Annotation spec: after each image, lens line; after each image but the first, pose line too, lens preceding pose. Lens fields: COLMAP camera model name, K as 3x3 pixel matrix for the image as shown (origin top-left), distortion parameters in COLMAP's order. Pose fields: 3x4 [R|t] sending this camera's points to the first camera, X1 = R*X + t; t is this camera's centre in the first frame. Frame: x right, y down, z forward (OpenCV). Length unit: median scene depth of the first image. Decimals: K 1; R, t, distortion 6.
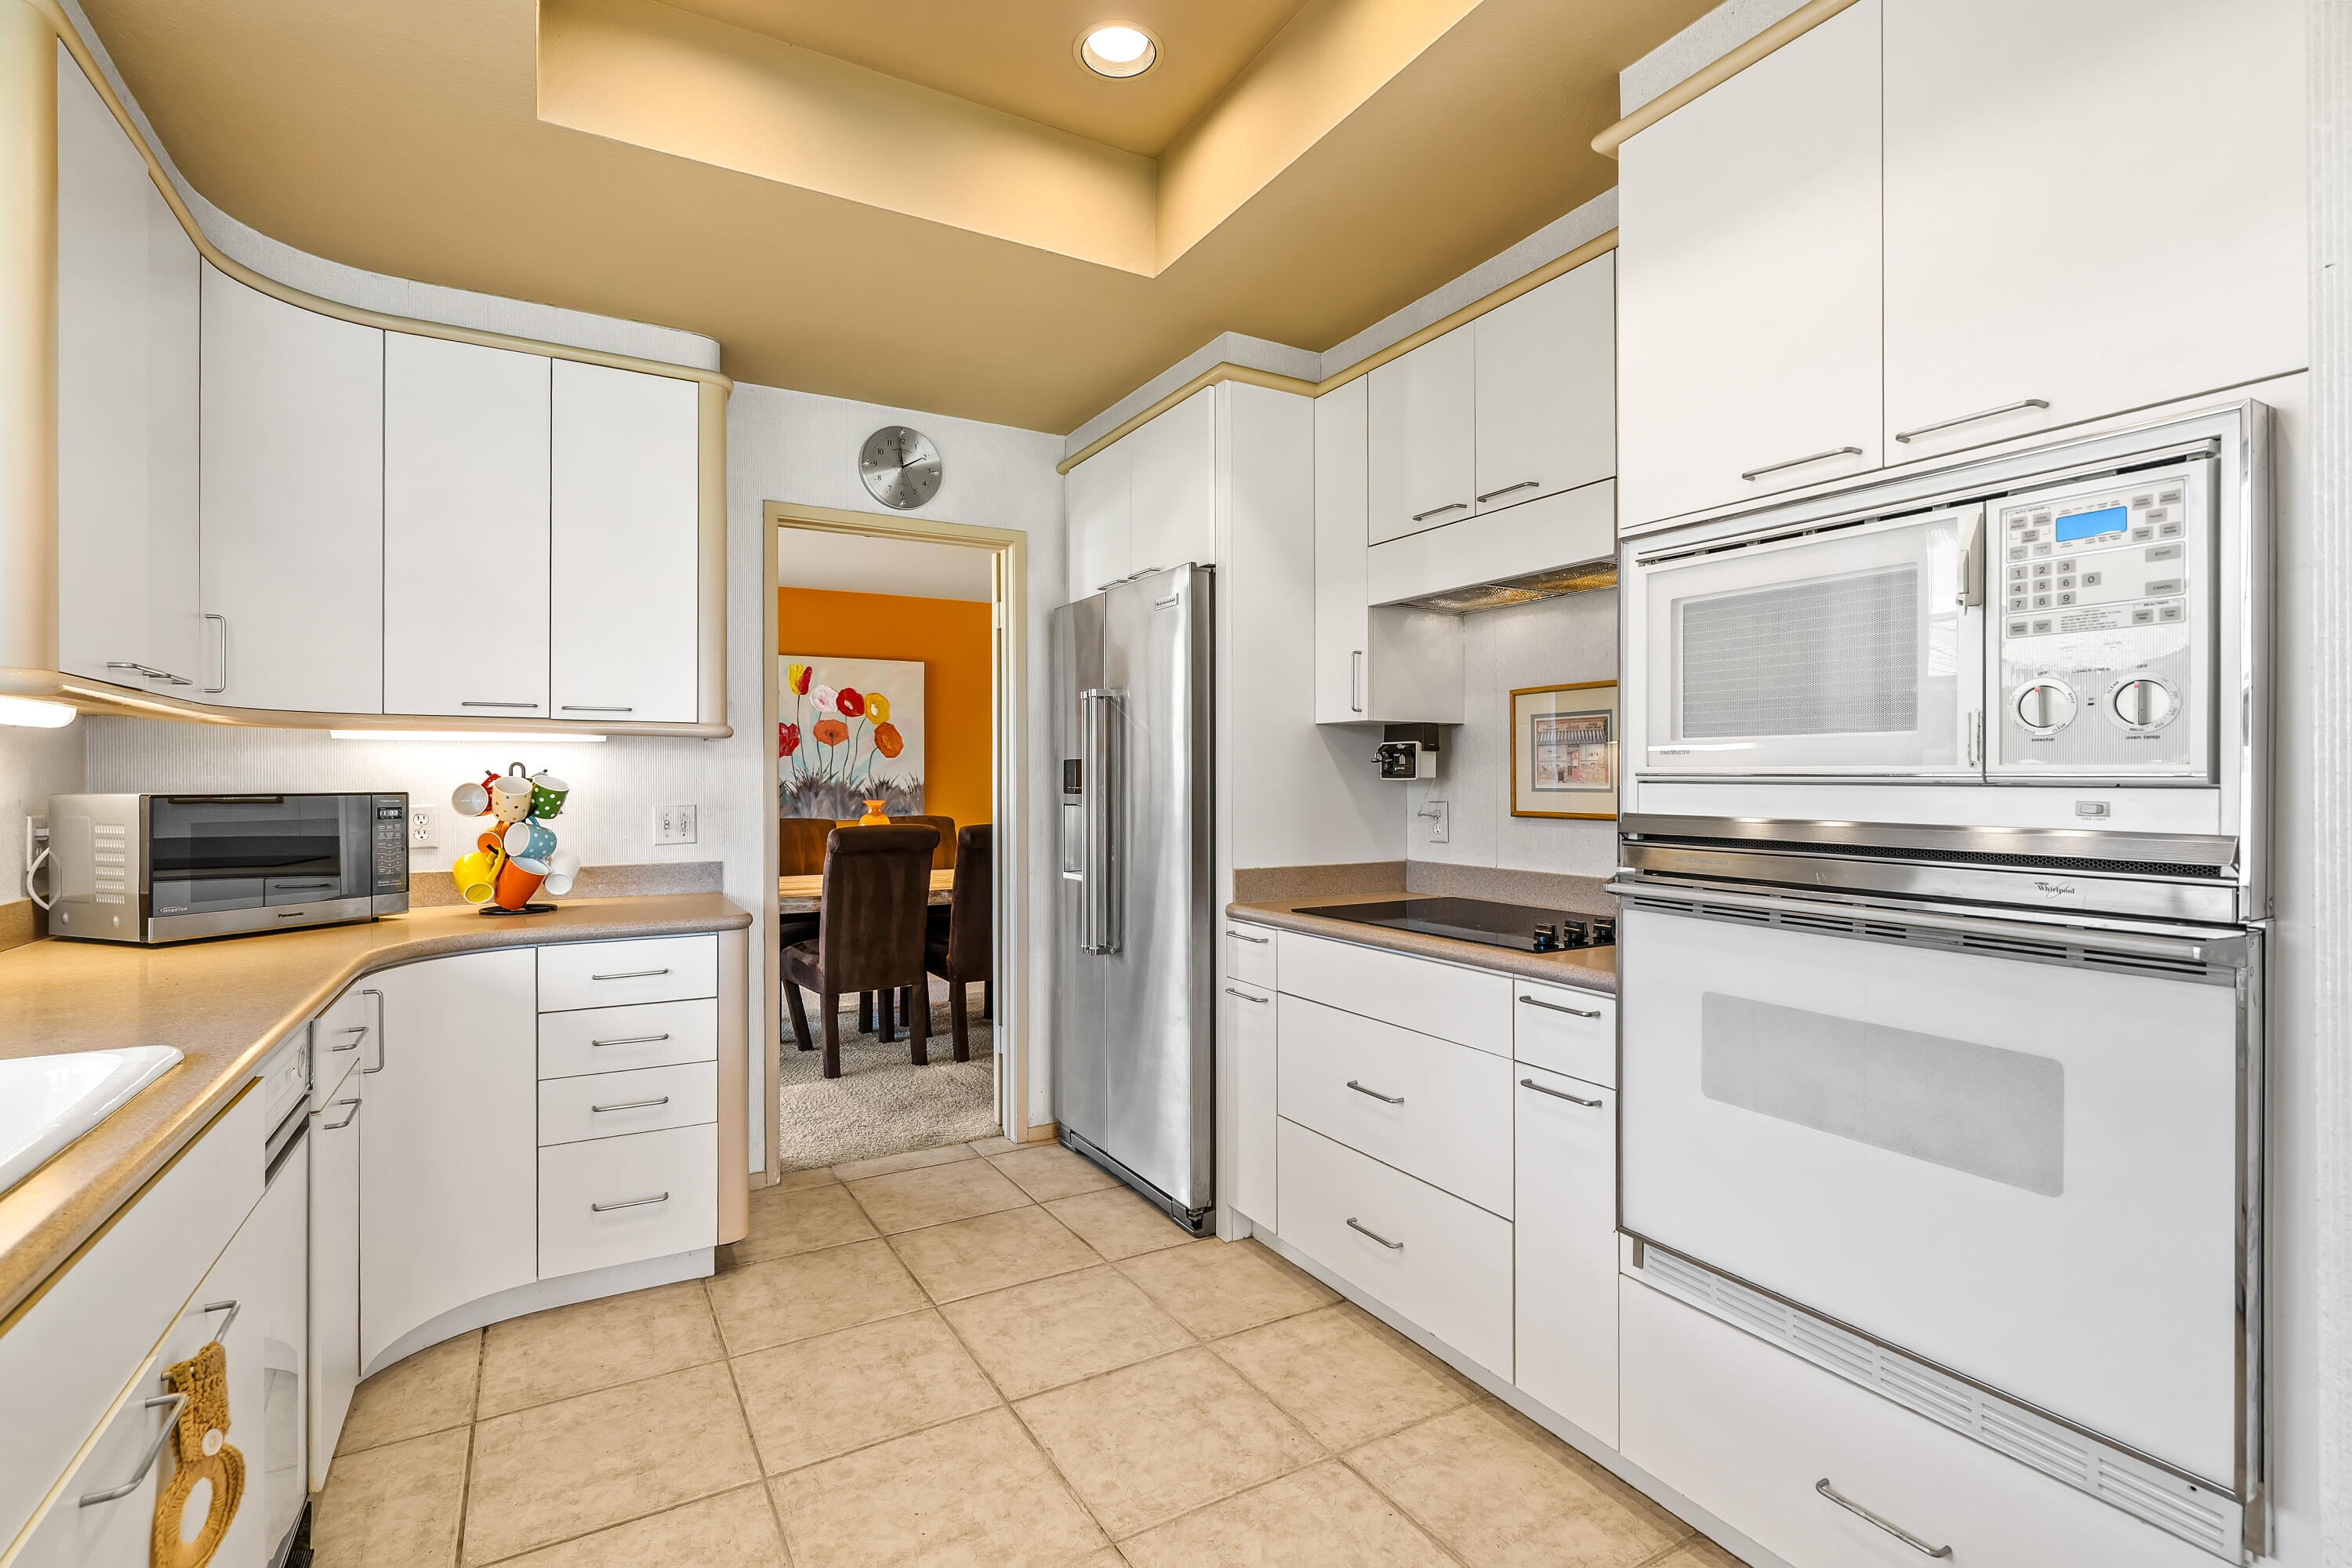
lens RADIAL K [[1091.3, 0, 1169.8], [0, 1091.3, 774.3], [0, 0, 1]] dist [0.000054, 0.000170]
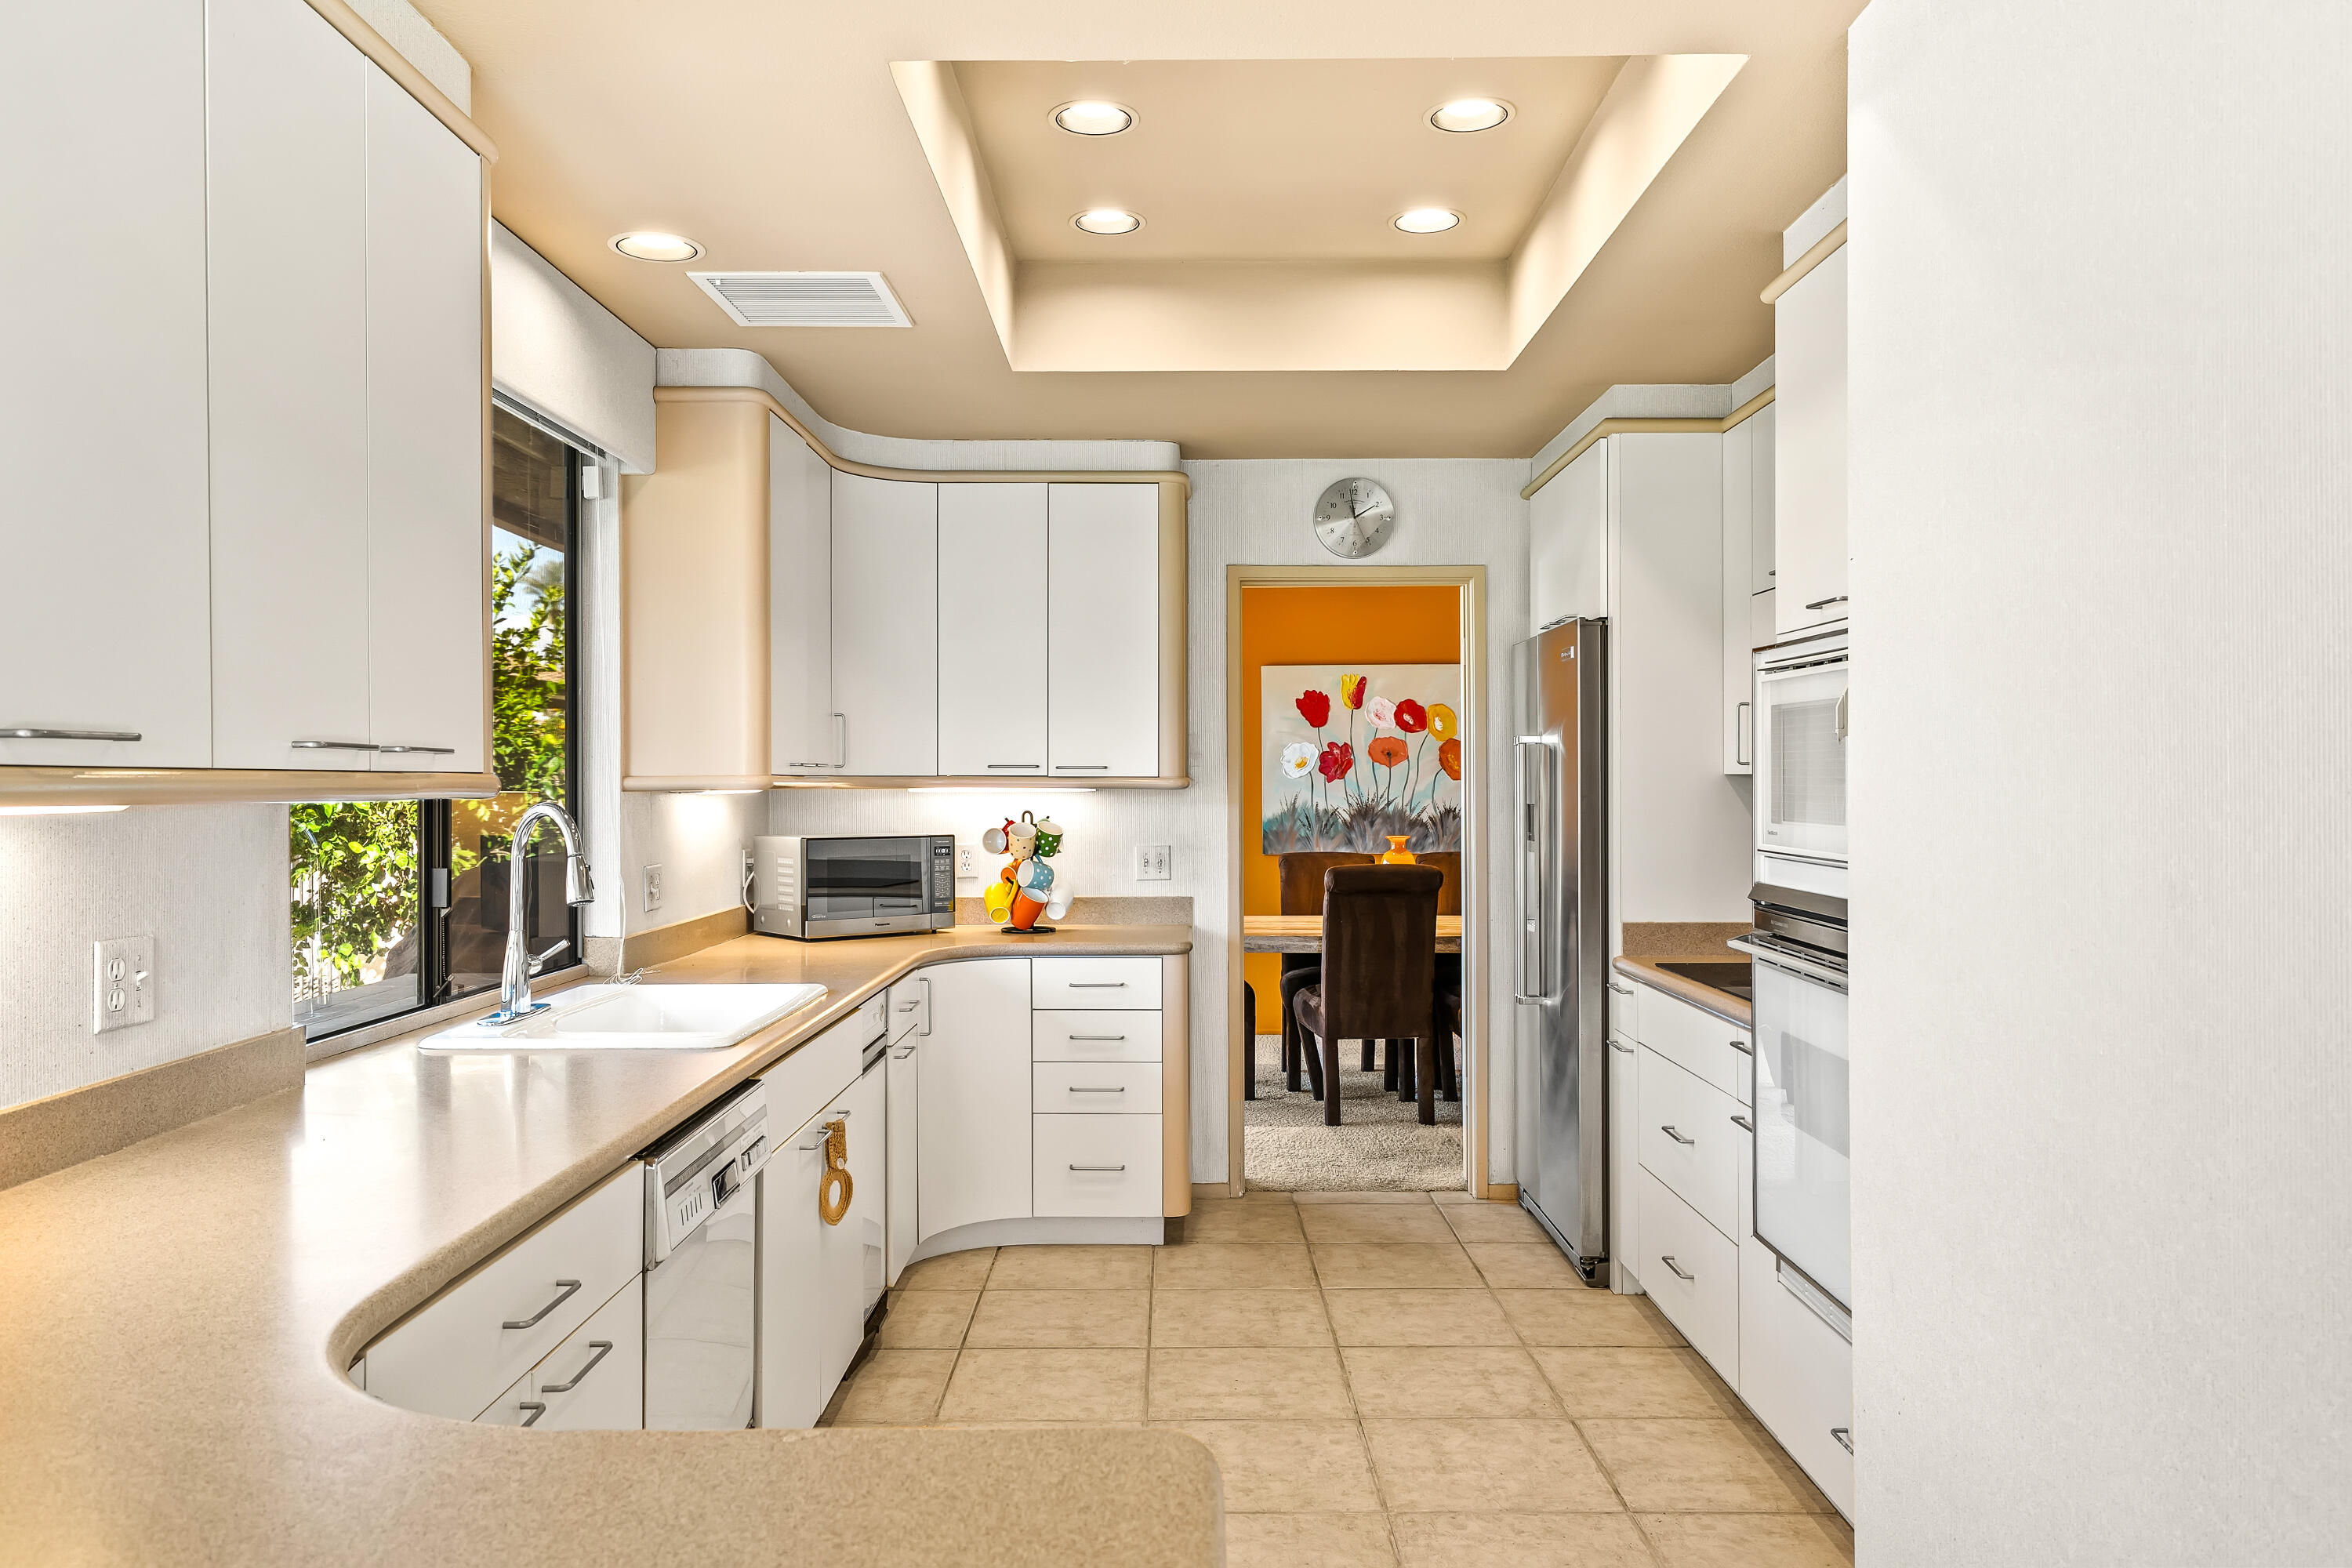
lens RADIAL K [[1652.3, 0, 1167.8], [0, 1652.3, 779.2], [0, 0, 1]] dist [0.005922, 0.000687]
pose [[0.866739, -0.000999, -0.498760, 0.478845], [0.002570, 0.999994, 0.002463, -0.051659], [0.498755, -0.003417, 0.866736, -0.549067]]
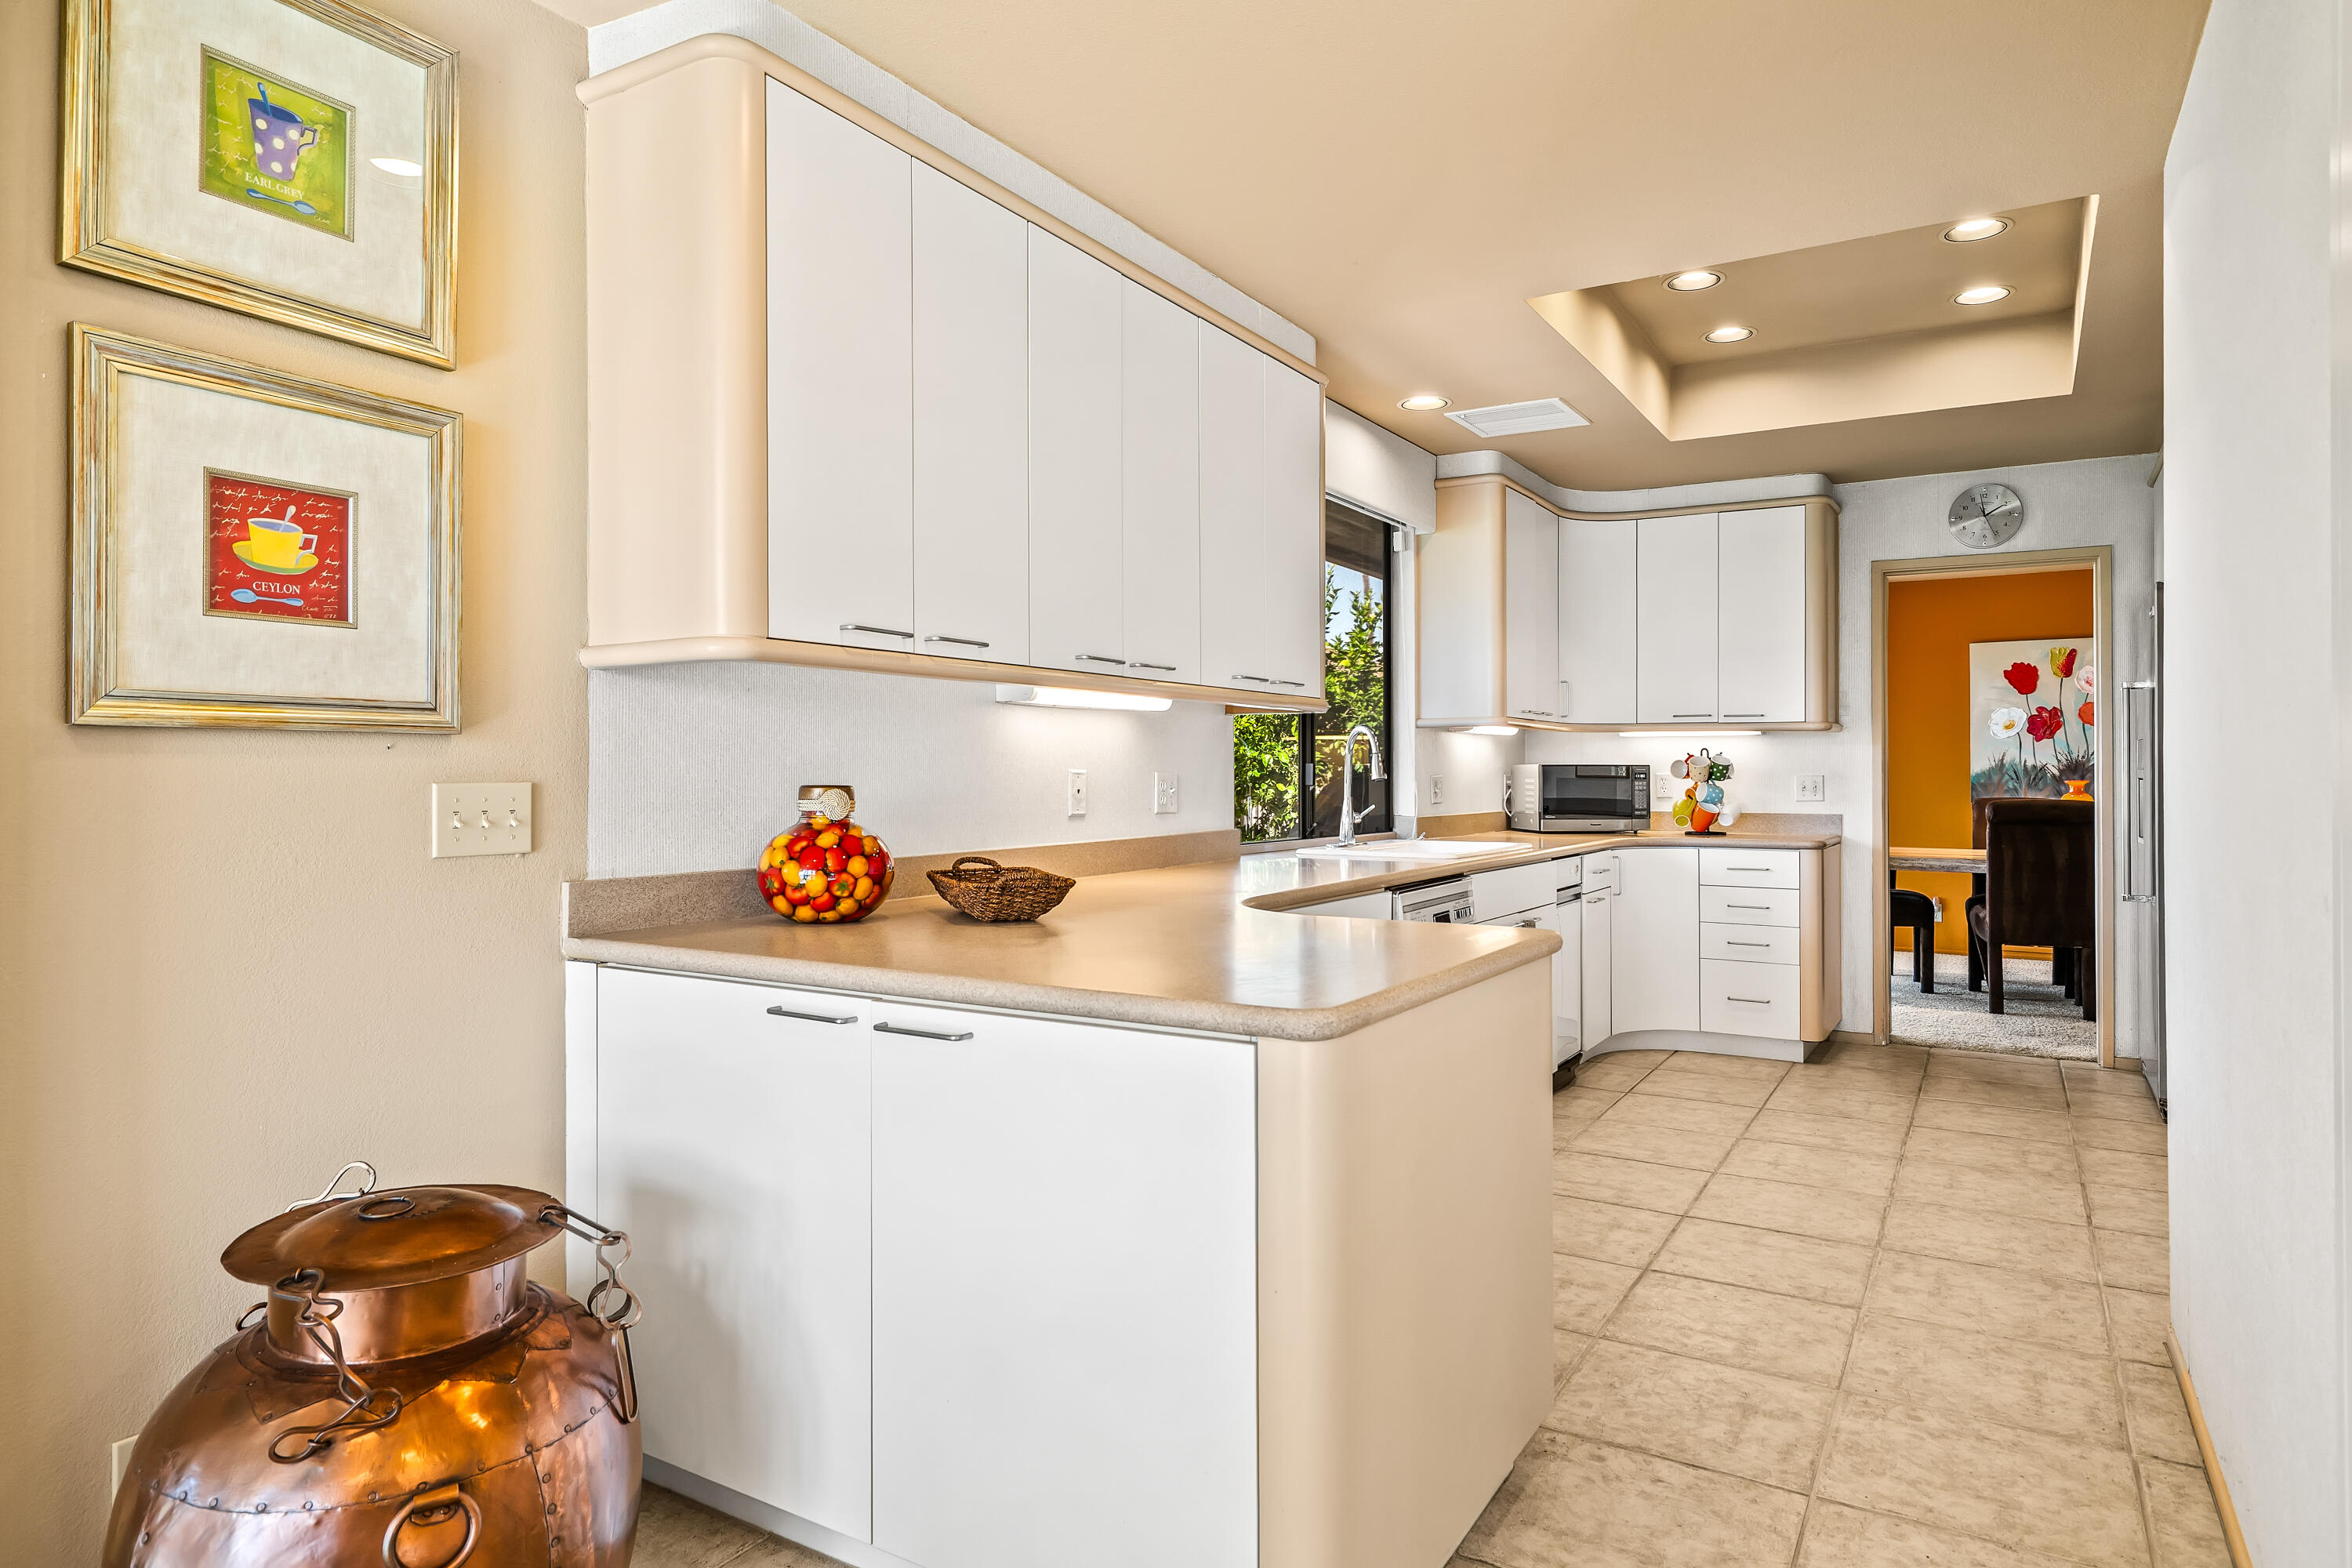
lens RADIAL K [[1355.9, 0, 1174.7], [0, 1355.9, 763.2], [0, 0, 1]] dist [0.001179, -0.000073]
pose [[0.484971, -0.002475, -0.874526, 0.881920], [0.001786, 0.999997, -0.001840, 0.015491], [0.874528, -0.000670, 0.484974, -0.783395]]
